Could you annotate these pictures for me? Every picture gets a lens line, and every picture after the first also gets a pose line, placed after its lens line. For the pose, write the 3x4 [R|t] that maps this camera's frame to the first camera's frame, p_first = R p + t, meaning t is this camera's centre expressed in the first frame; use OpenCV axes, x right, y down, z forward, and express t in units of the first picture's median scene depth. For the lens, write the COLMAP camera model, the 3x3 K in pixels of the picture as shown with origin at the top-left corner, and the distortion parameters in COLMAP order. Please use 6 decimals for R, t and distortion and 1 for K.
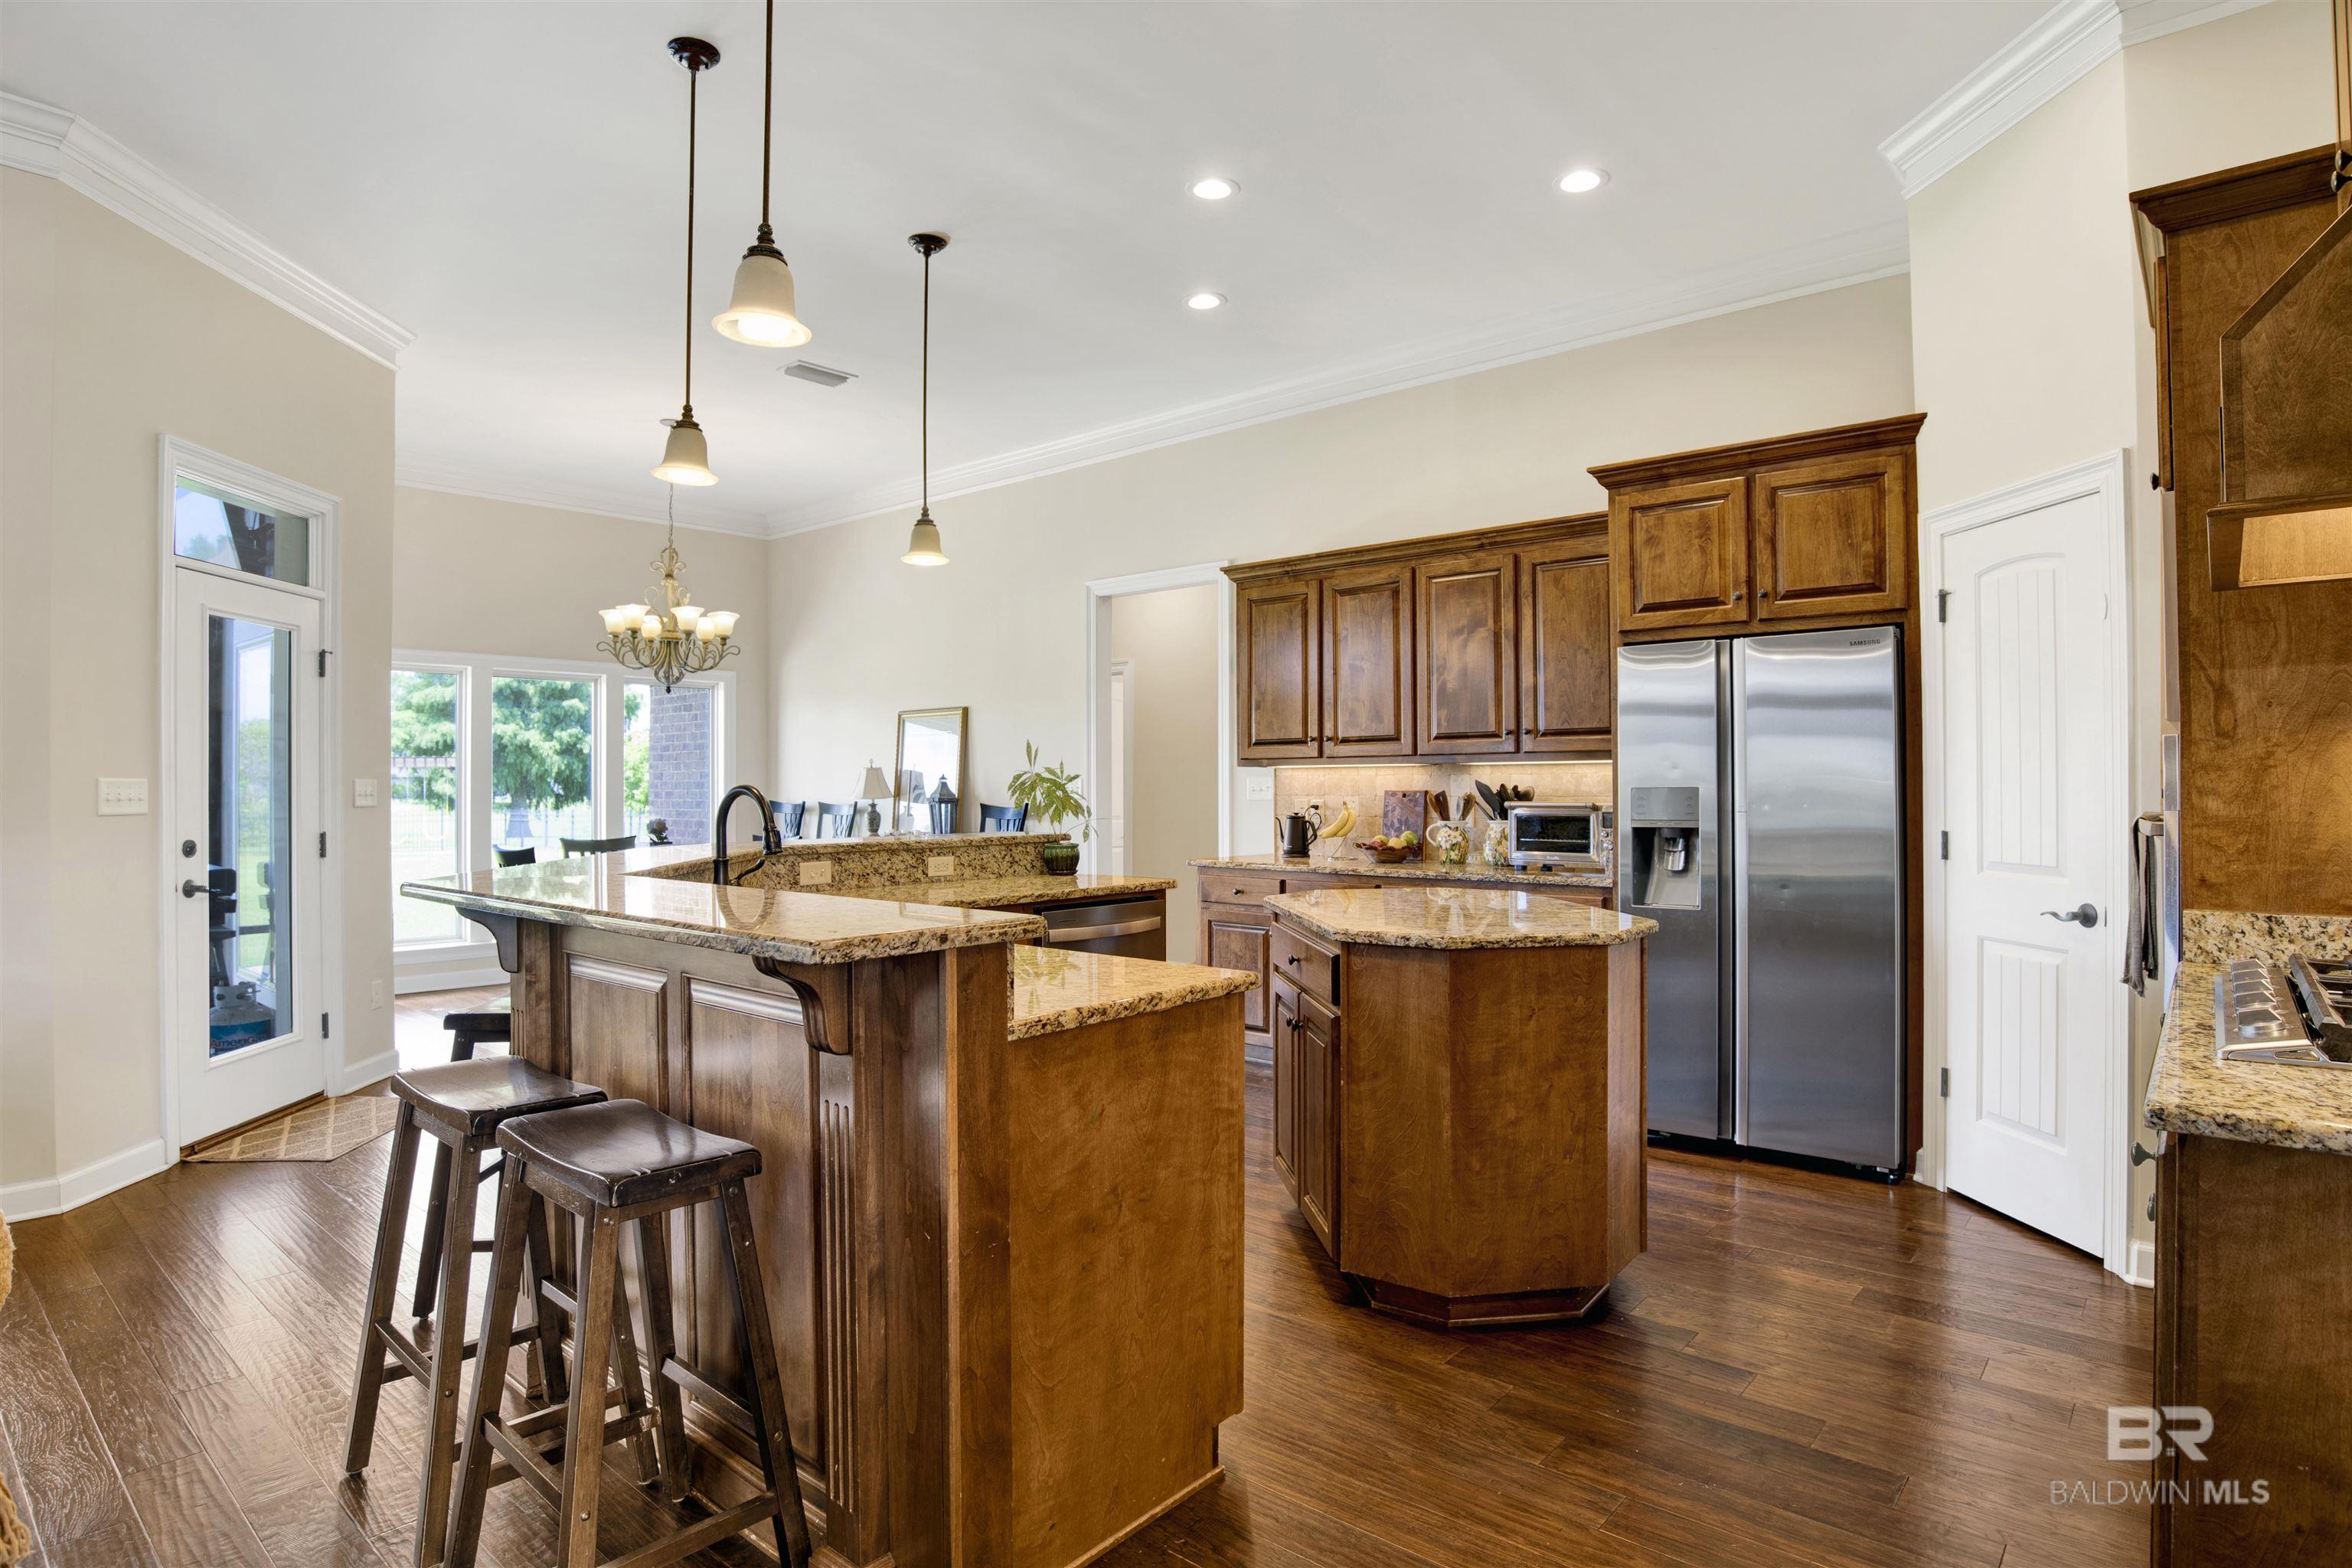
lens RADIAL K [[1254.5, 0, 1189.3], [0, 1254.5, 781.6], [0, 0, 1]] dist [-0.072905, 0.038222]
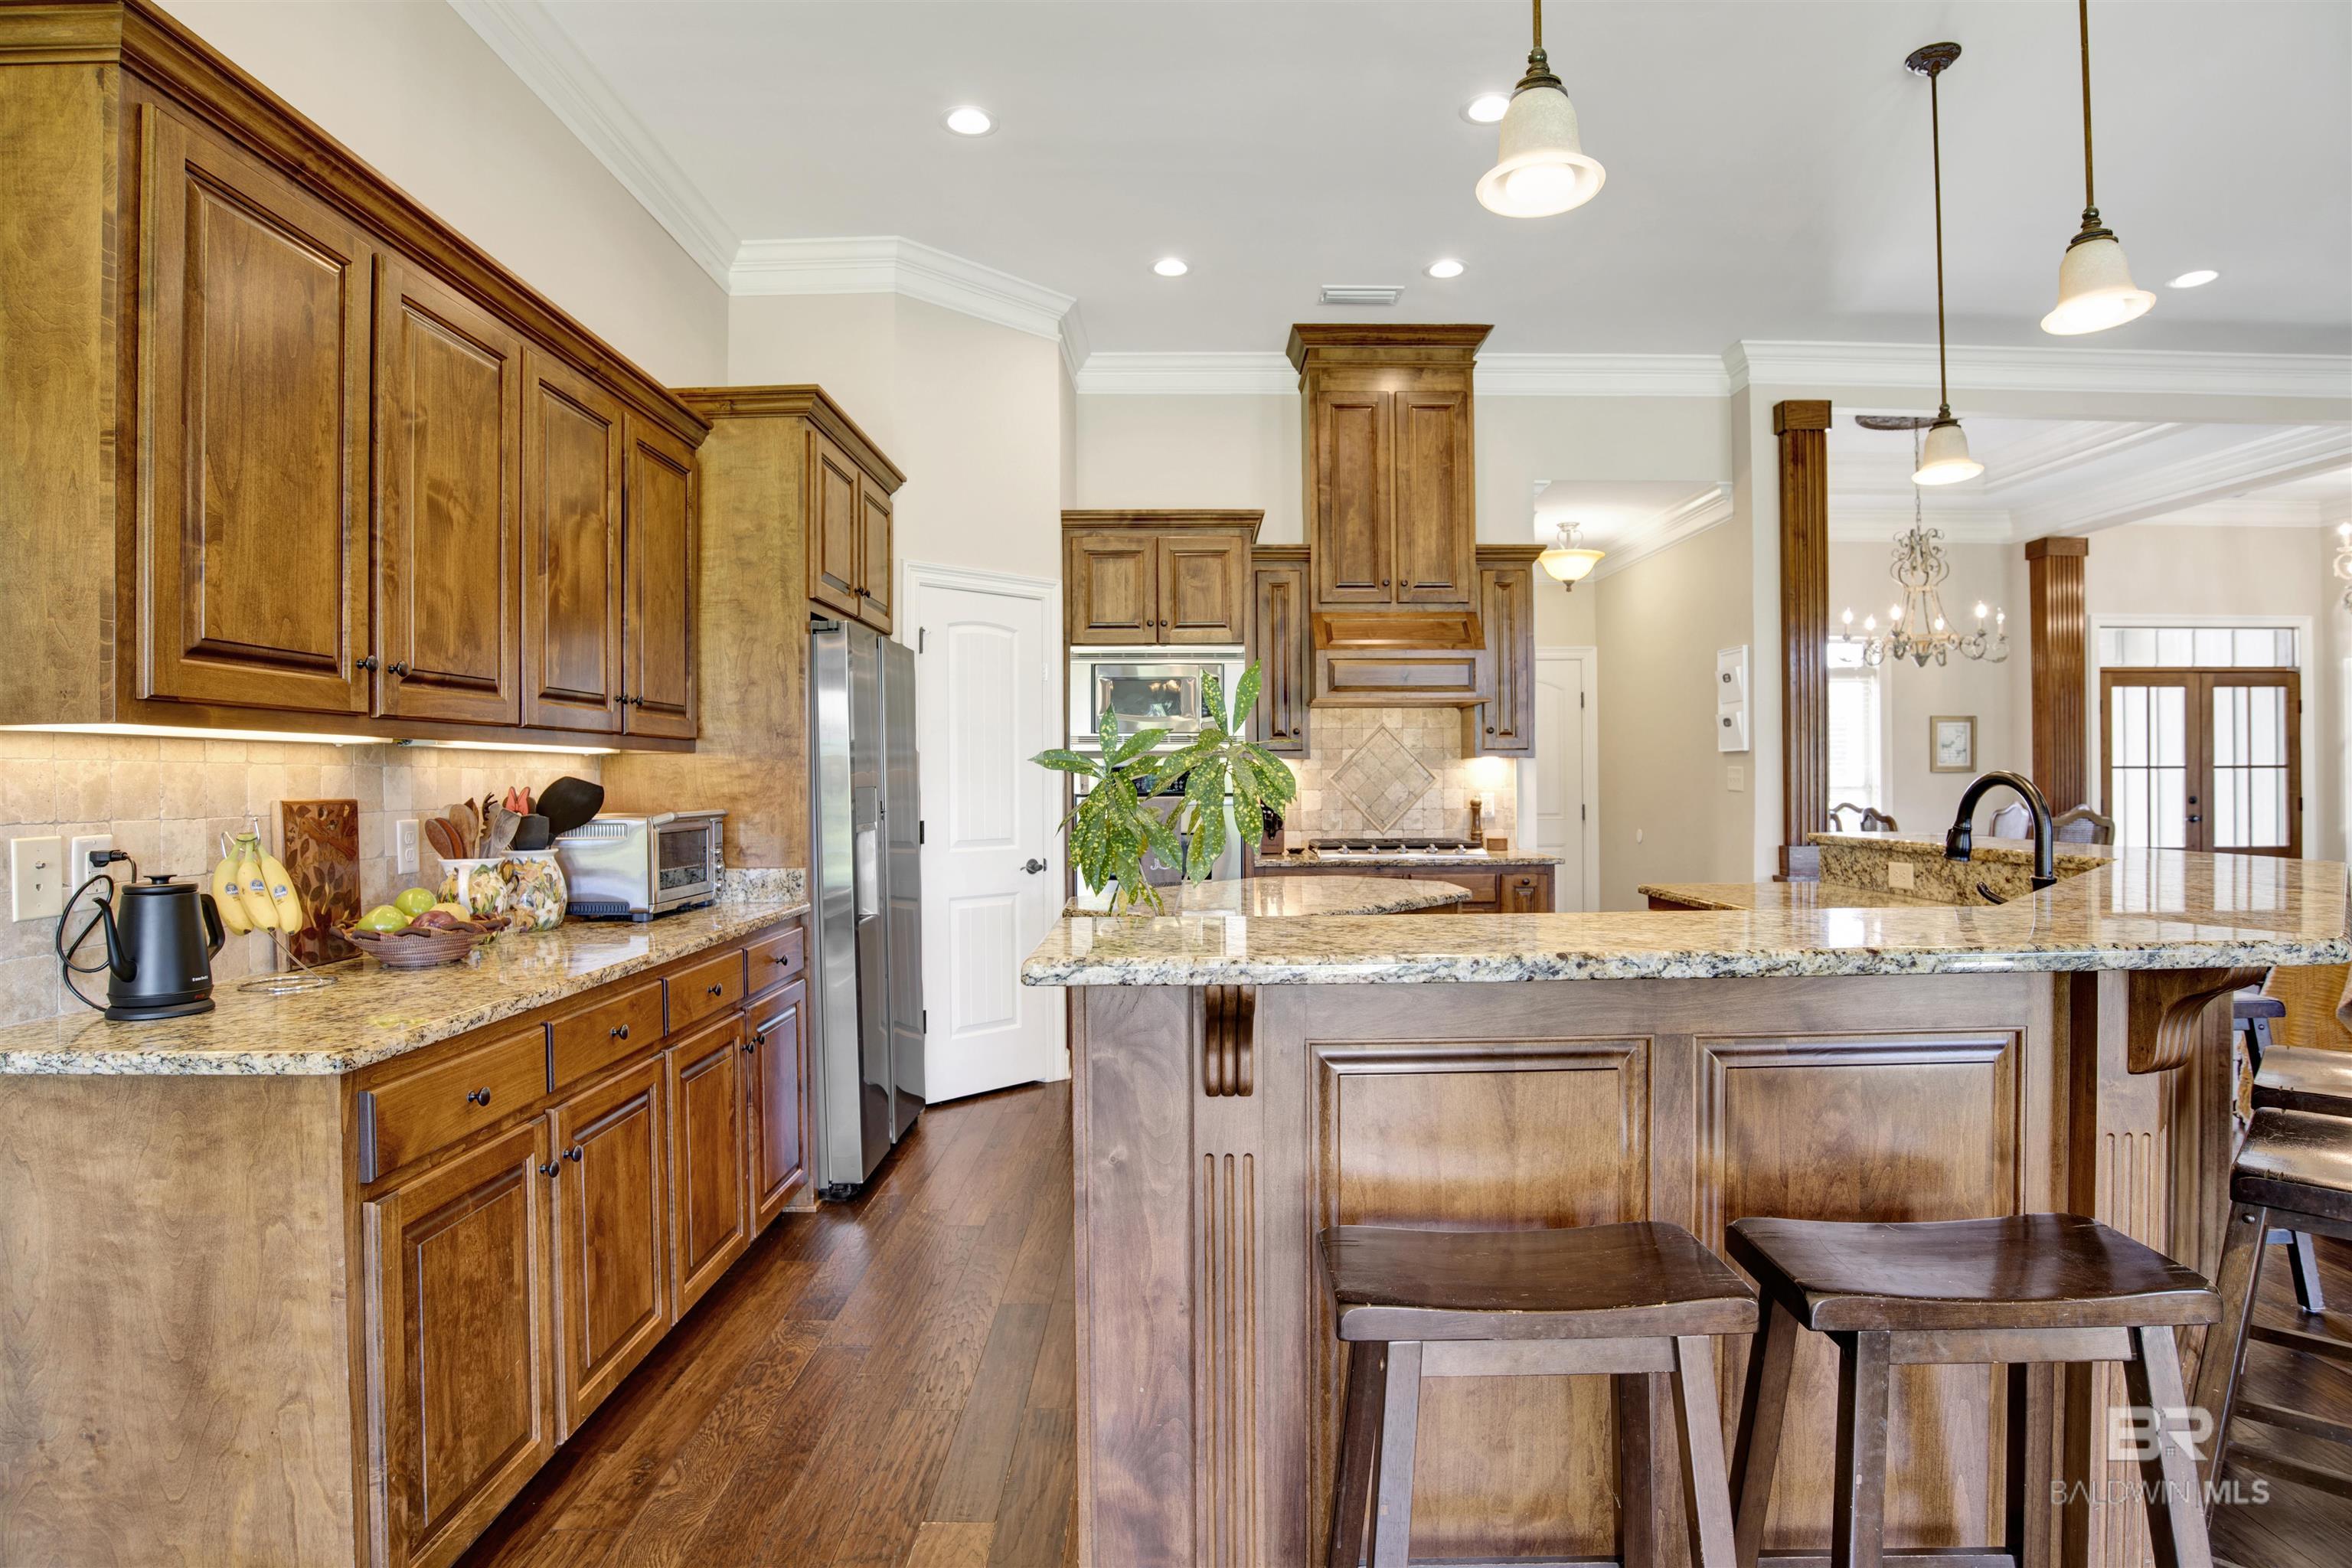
lens RADIAL K [[1224.1, 0, 1184.3], [0, 1224.1, 773.4], [0, 0, 1]] dist [-0.074360, 0.034704]
pose [[-0.647193, 0.013107, 0.762214, -0.476045], [0.008066, 0.999914, -0.010346, 0.006636], [-0.762284, -0.000548, -0.647243, 1.506523]]
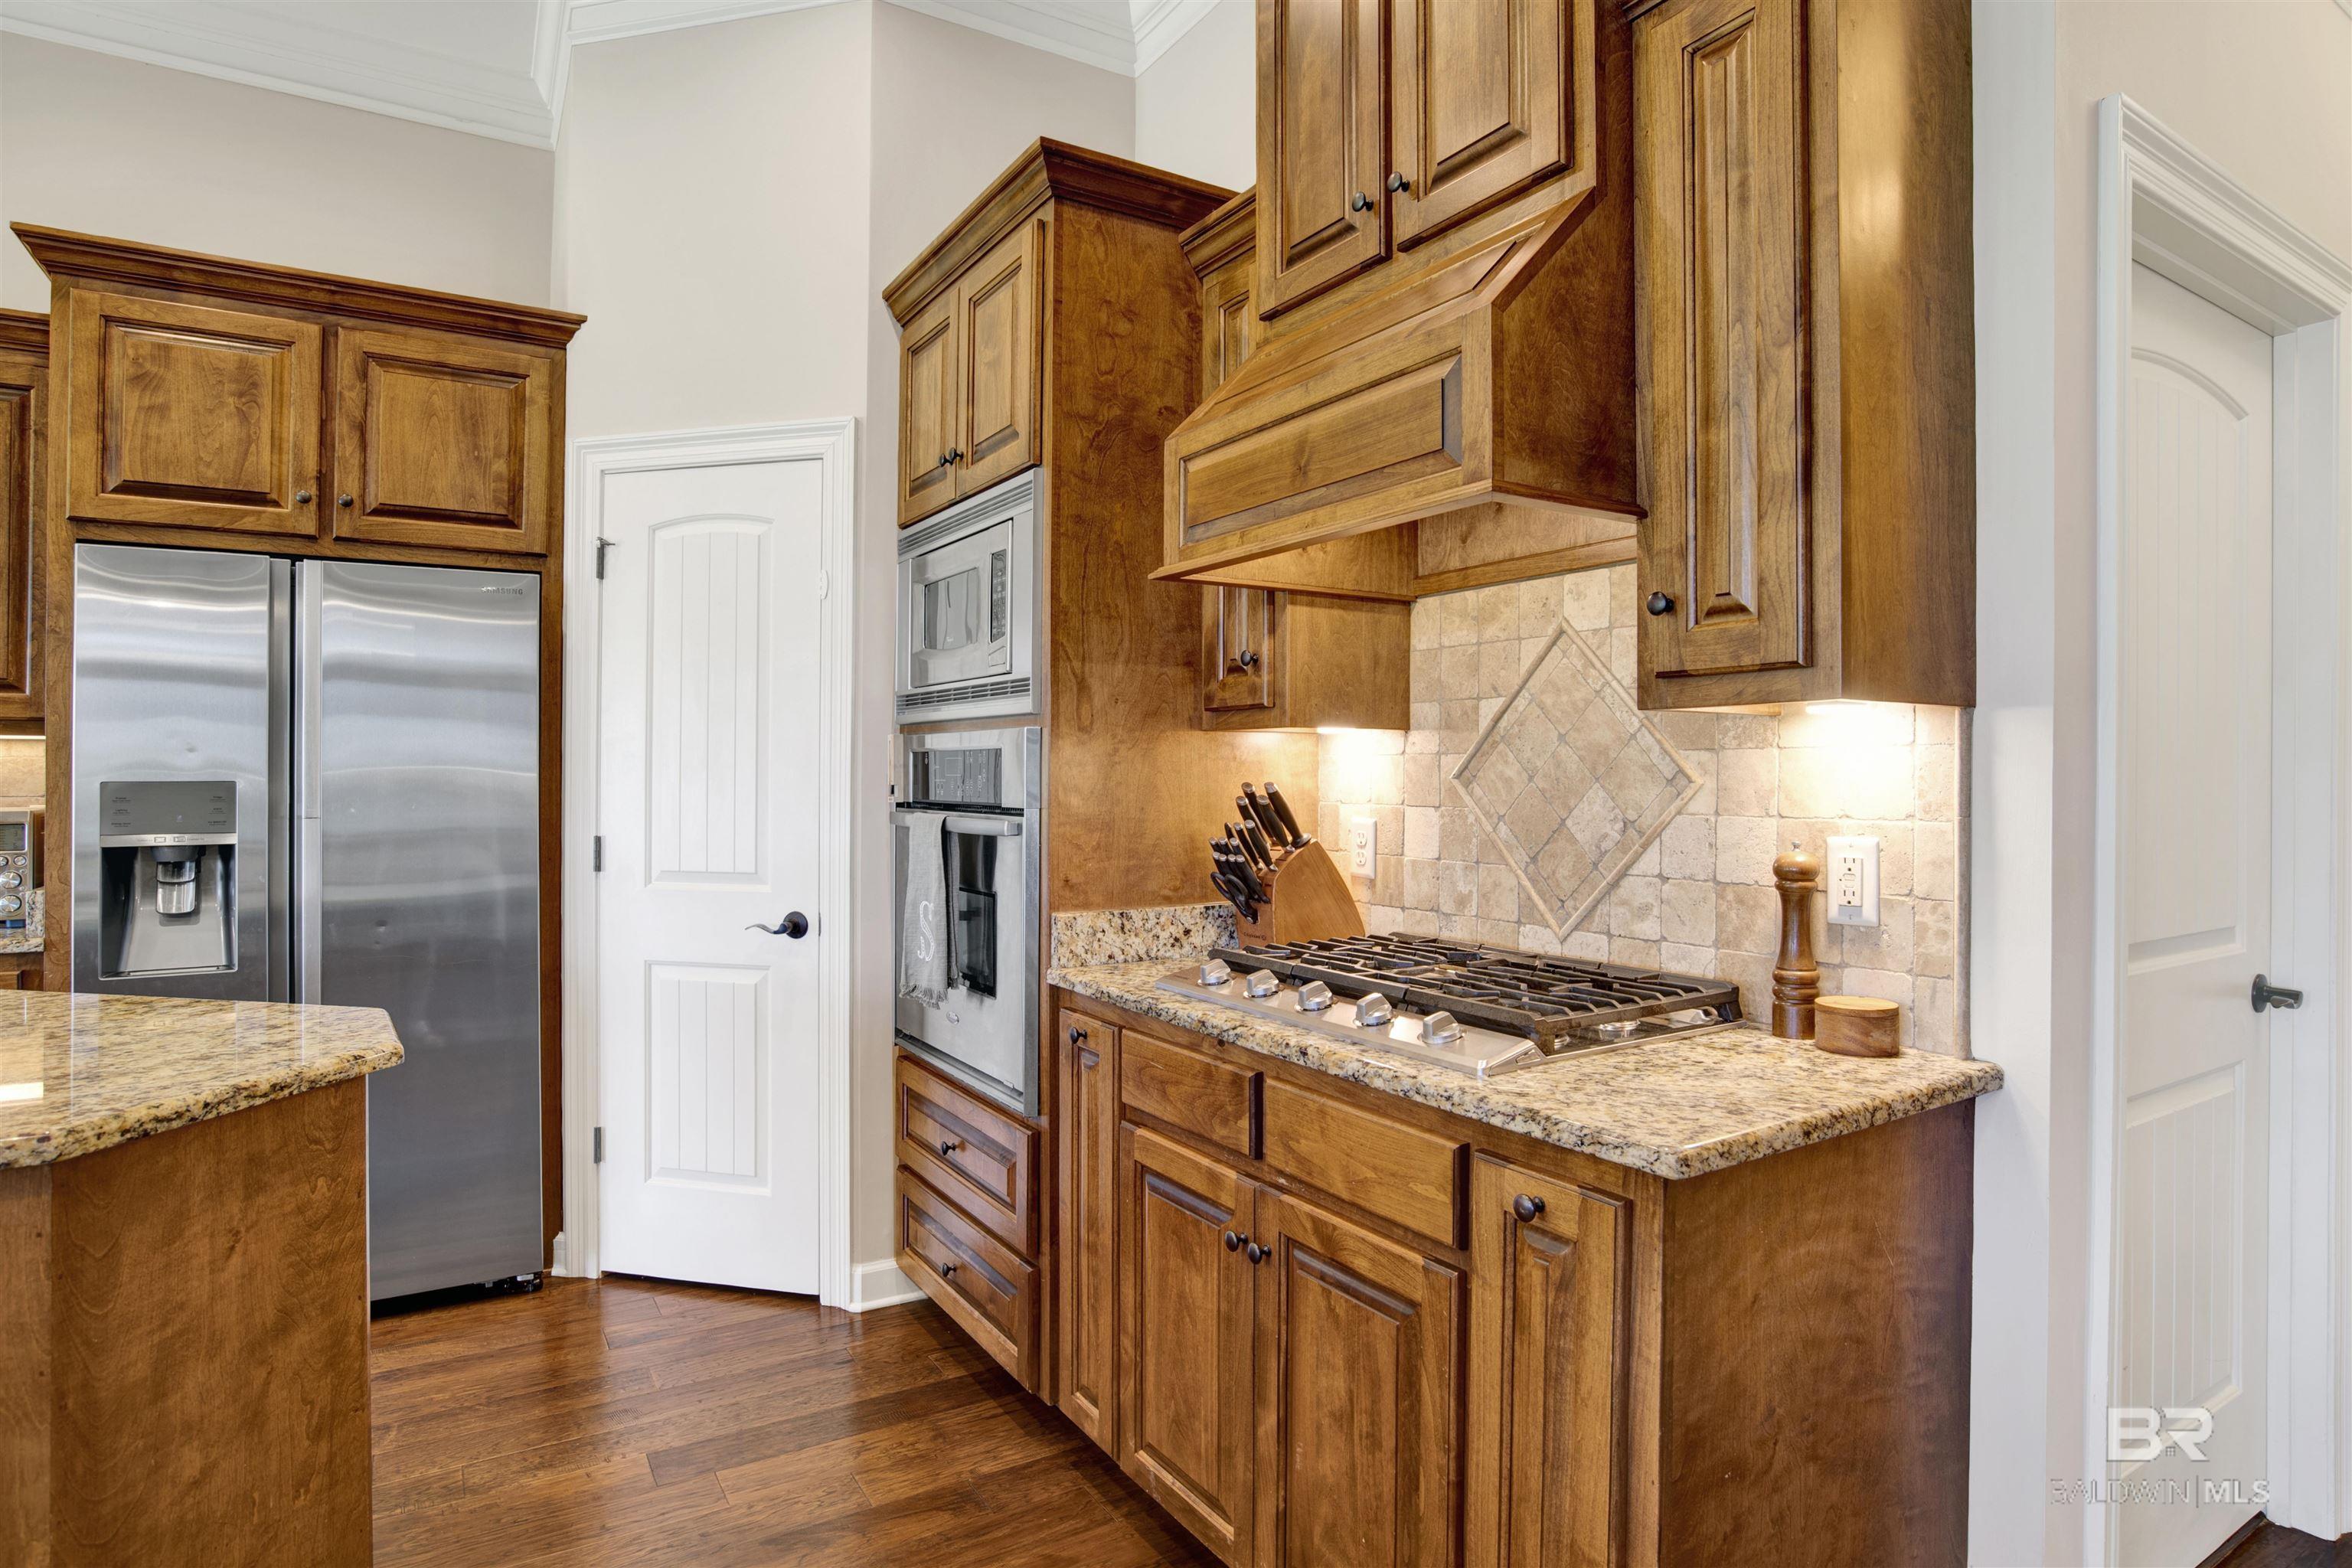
lens RADIAL K [[1266.3, 0, 1173.0], [0, 1266.3, 780.2], [0, 0, 1]] dist [-0.068598, 0.027995]
pose [[0.300573, 0.002435, 0.953756, -0.054296], [-0.006397, 0.999979, -0.000537, 0.001149], [-0.953737, -0.005940, 0.300583, 0.368123]]
